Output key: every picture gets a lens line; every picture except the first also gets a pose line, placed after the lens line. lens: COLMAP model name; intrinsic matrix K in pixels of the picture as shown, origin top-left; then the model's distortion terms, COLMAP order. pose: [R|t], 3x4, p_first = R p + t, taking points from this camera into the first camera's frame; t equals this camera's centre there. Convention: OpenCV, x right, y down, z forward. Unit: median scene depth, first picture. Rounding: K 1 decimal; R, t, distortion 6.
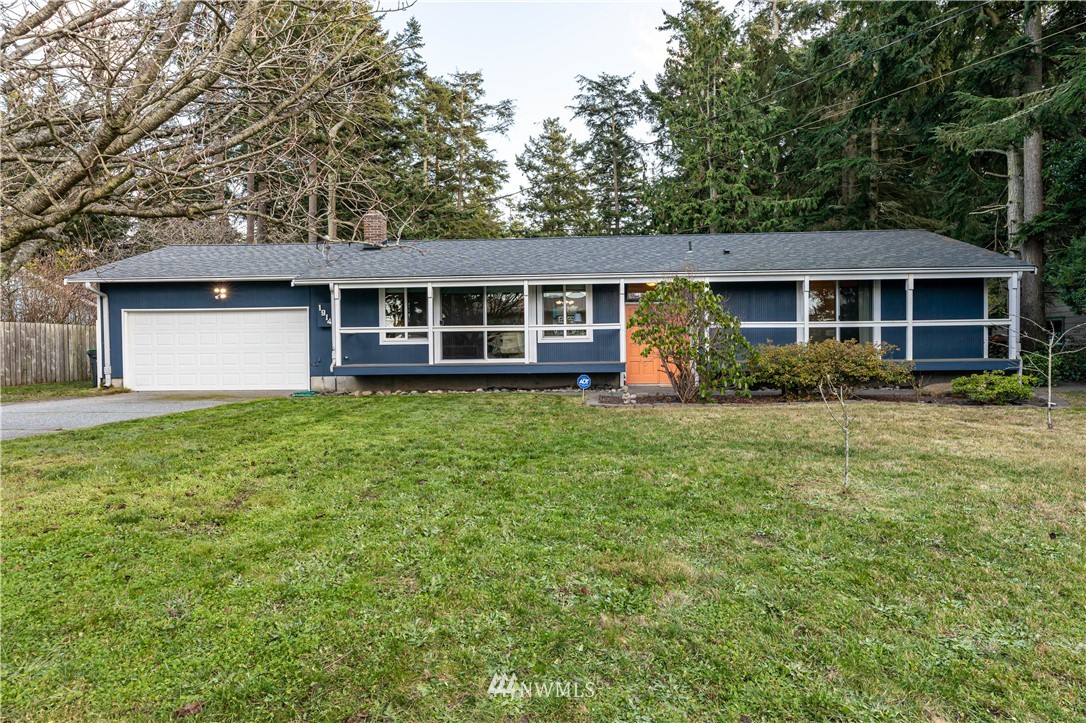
lens RADIAL K [[655.7, 0, 536.3], [0, 655.7, 354.2], [0, 0, 1]] dist [0.007908, -0.000956]
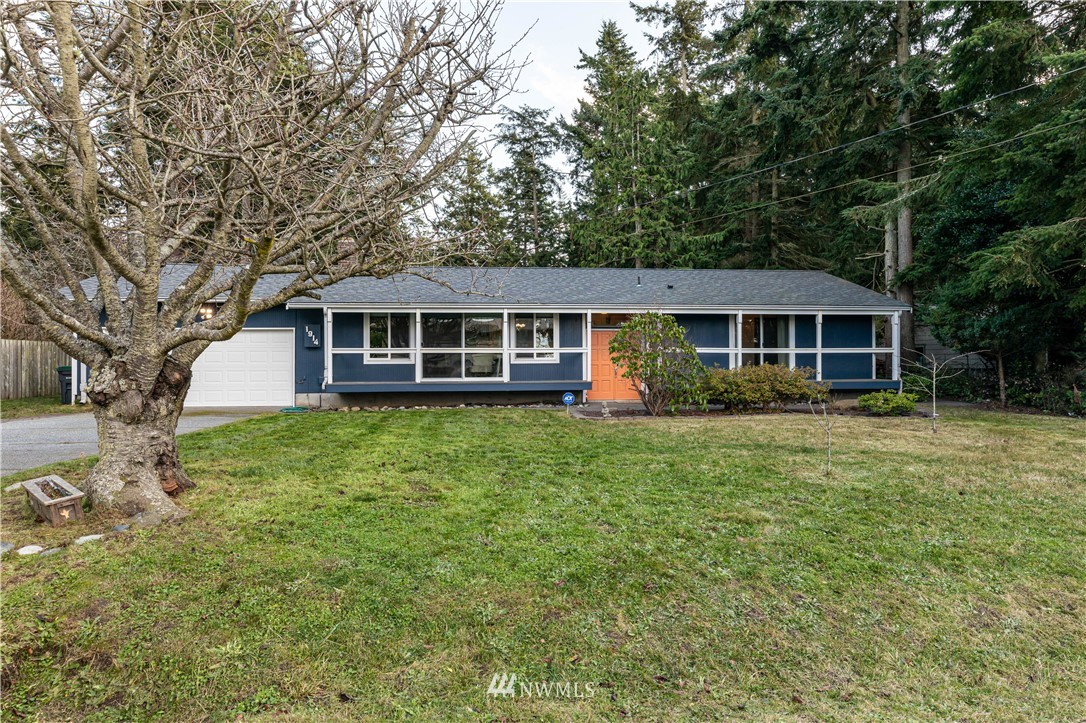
lens RADIAL K [[655.7, 0, 533.8], [0, 655.7, 361.2], [0, 0, 1]] dist [0.007908, -0.000956]
pose [[0.987822, 0.008371, 0.155361, -0.131762], [-0.006298, 0.999885, -0.013830, -0.006221], [-0.155459, 0.012683, 0.987761, -0.114828]]
